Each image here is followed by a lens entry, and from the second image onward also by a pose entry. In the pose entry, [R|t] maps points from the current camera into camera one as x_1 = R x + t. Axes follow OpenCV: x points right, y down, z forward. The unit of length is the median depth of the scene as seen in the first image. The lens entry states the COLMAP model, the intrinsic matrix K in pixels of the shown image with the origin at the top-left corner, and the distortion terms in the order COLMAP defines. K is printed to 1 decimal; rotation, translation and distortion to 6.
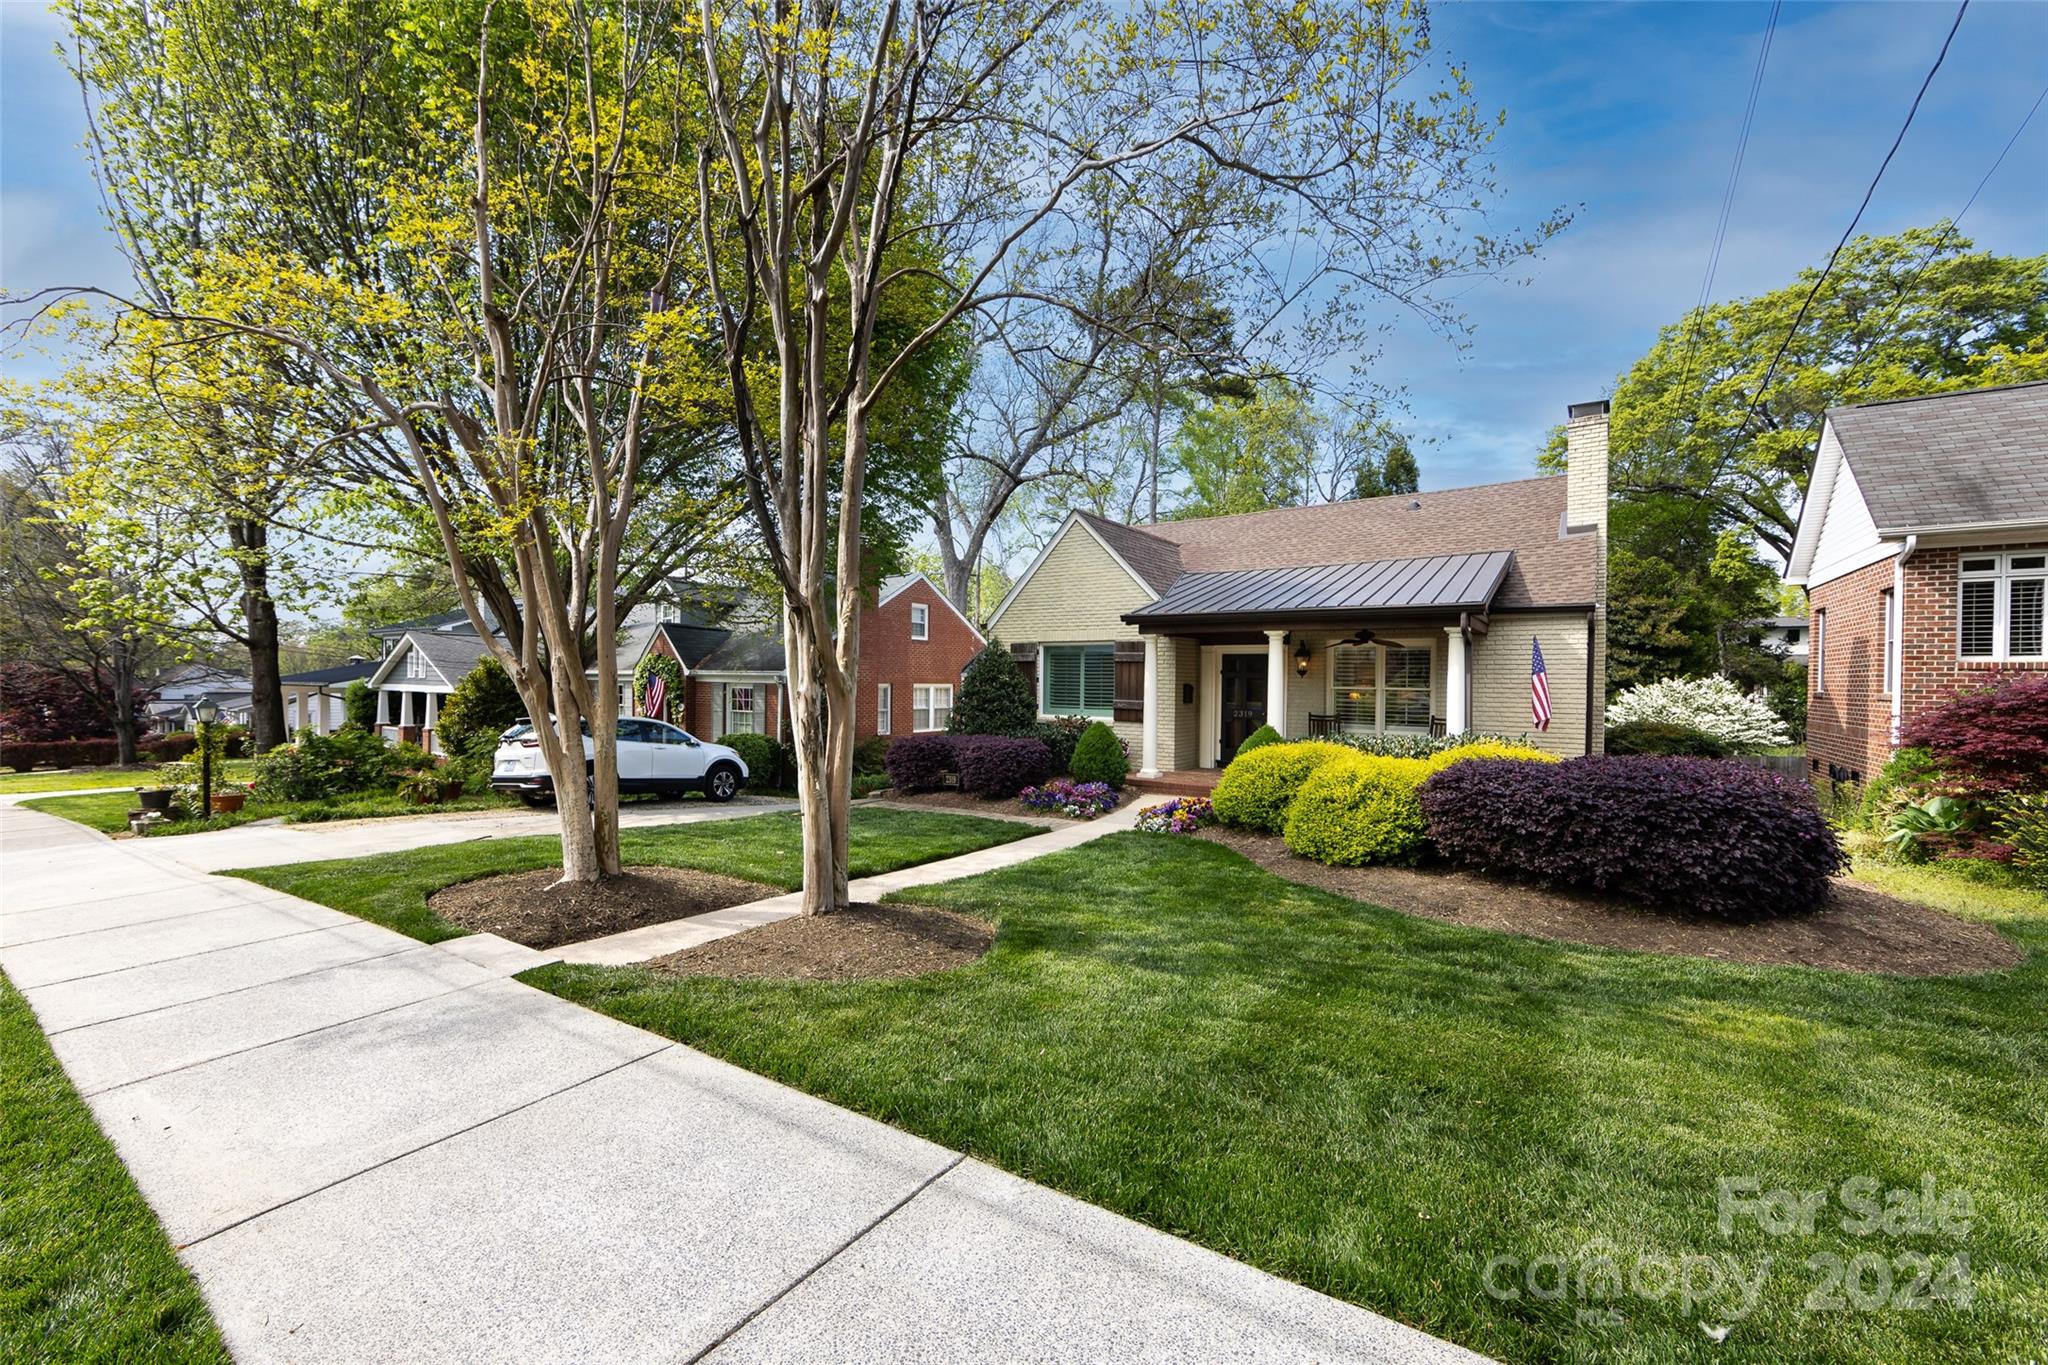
lens RADIAL K [[821.6, 0, 1017.3], [0, 821.6, 680.2], [0, 0, 1]] dist [-0.002189, 0.000086]
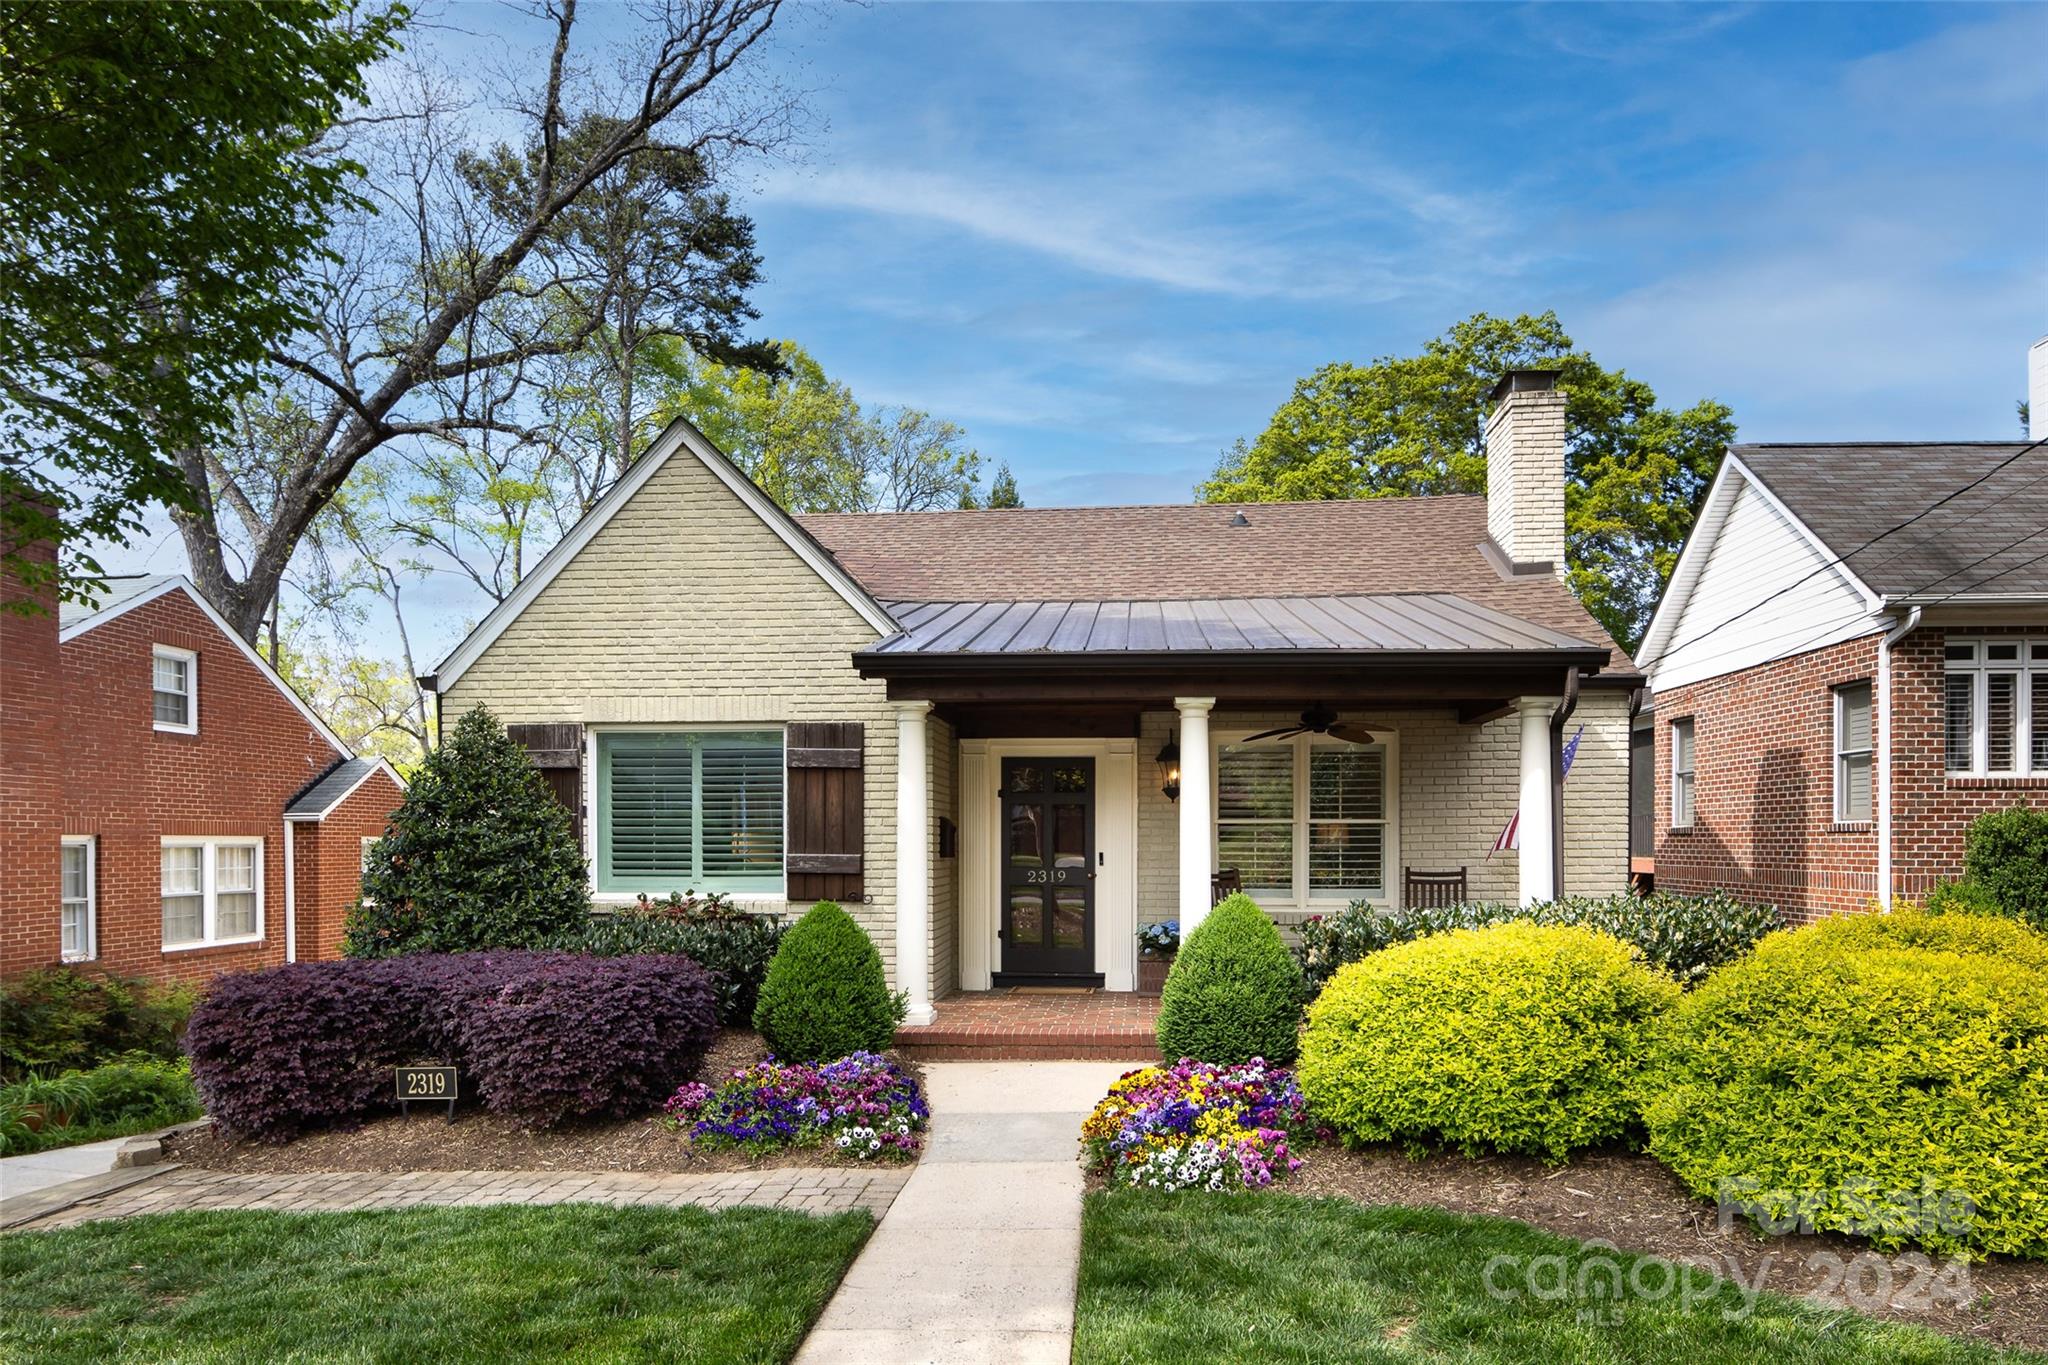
lens RADIAL K [[1220.2, 0, 1056.5], [0, 1220.2, 849.2], [0, 0, 1]] dist [0.001251, 0.001230]
pose [[0.847767, -0.014818, 0.530162, -0.107244], [0.011210, 0.999887, 0.010021, 0.015999], [-0.530250, -0.002553, 0.847837, 0.347817]]
